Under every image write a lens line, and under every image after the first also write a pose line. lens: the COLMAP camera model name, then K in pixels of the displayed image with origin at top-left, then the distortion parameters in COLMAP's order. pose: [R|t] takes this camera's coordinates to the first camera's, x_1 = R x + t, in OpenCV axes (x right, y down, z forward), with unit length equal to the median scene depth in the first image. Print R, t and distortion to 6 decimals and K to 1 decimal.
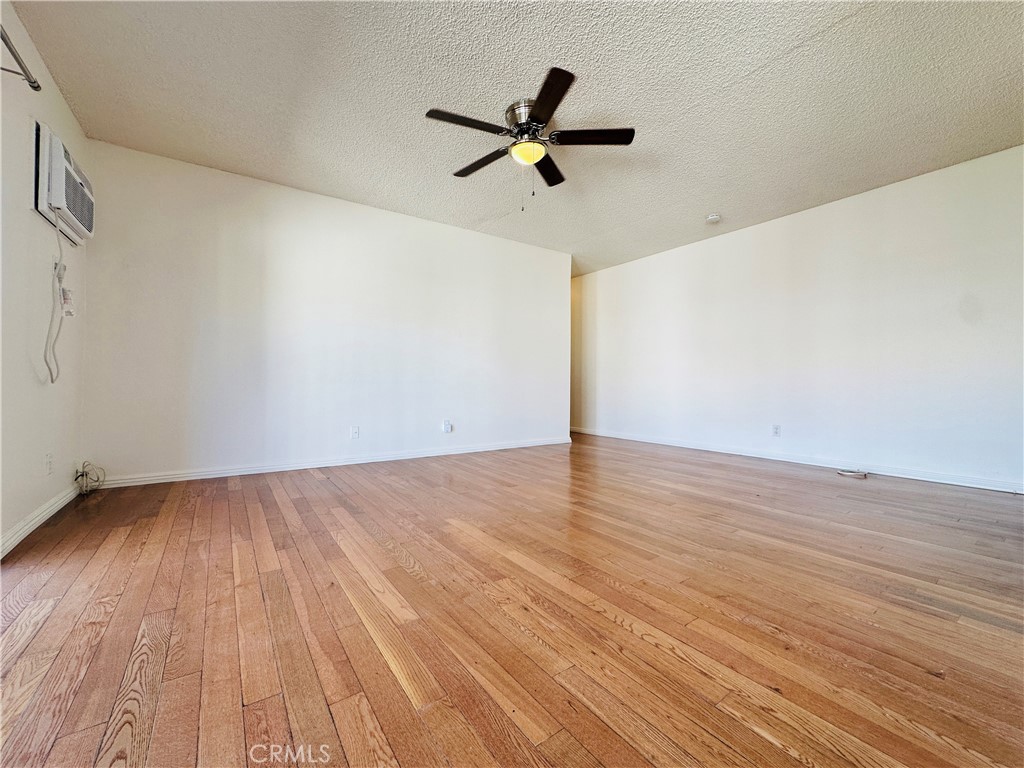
lens RADIAL K [[407.8, 0, 511.0], [0, 407.8, 382.6], [0, 0, 1]] dist [-0.003515, 0.000779]
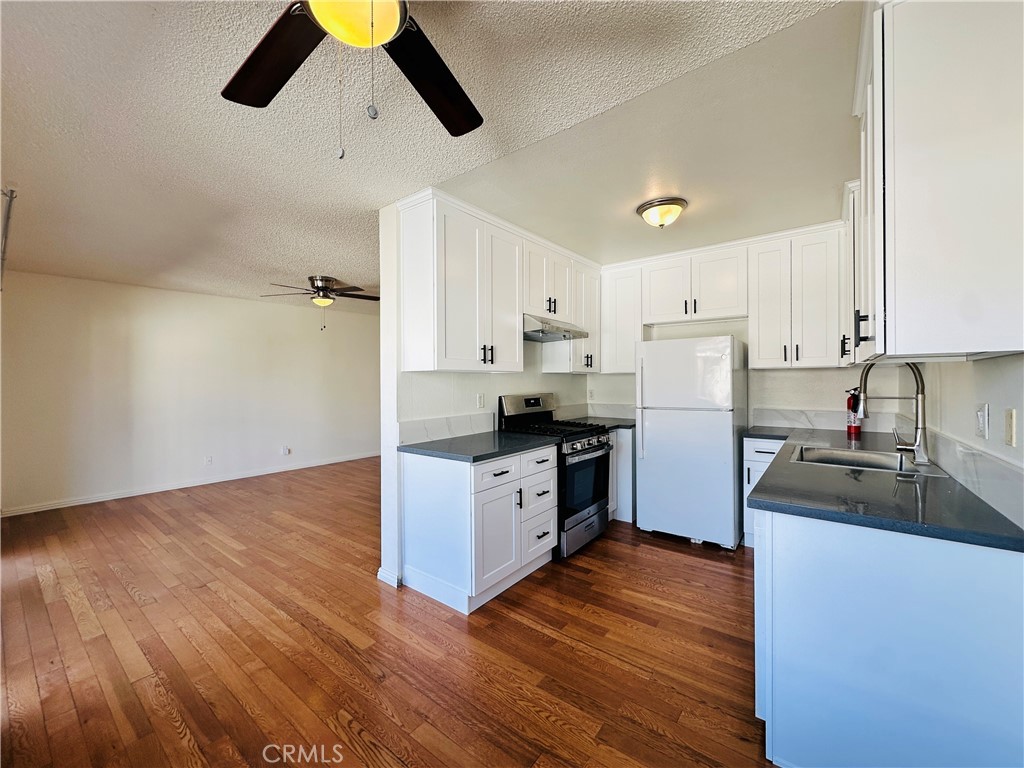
lens RADIAL K [[407.8, 0, 511.0], [0, 407.8, 382.6], [0, 0, 1]] dist [-0.003515, 0.000779]
pose [[0.957621, -0.013432, 0.287719, 0.366858], [0.011196, 0.999893, 0.009414, -0.257048], [-0.287815, -0.005793, 0.957669, -1.096327]]
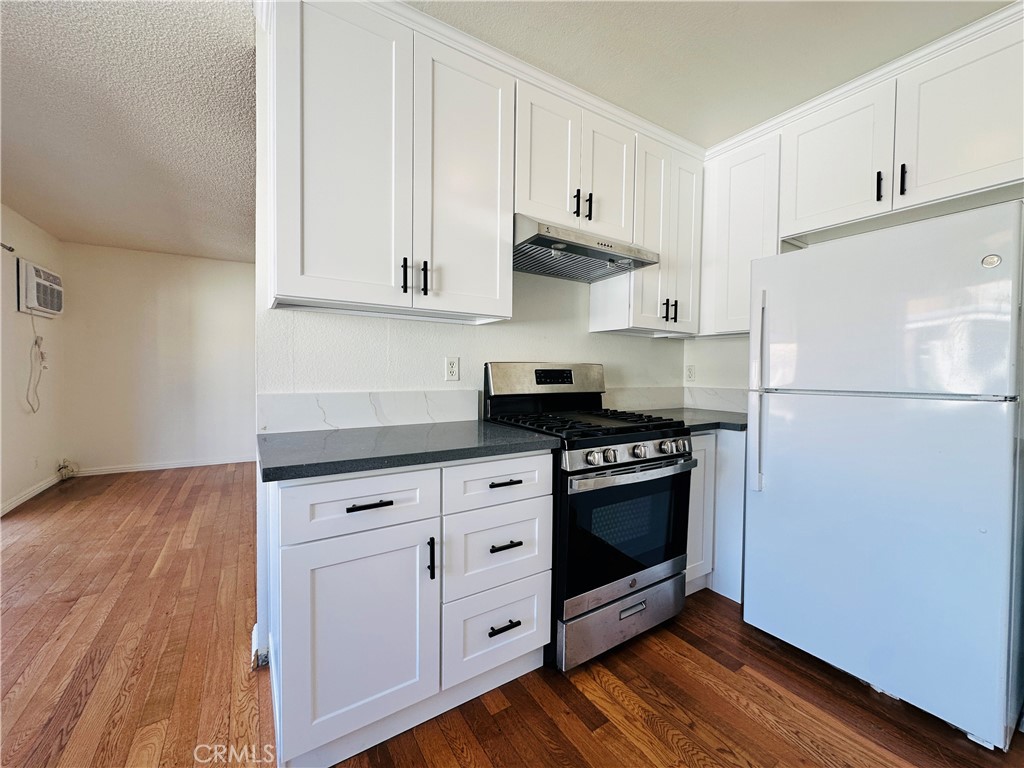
lens RADIAL K [[407.8, 0, 511.0], [0, 407.8, 382.6], [0, 0, 1]] dist [-0.003515, 0.000779]
pose [[0.998722, 0.004518, -0.050331, 0.870454], [-0.003086, 0.999589, 0.028492, -0.173491], [0.050439, -0.028300, 0.998326, -0.532132]]
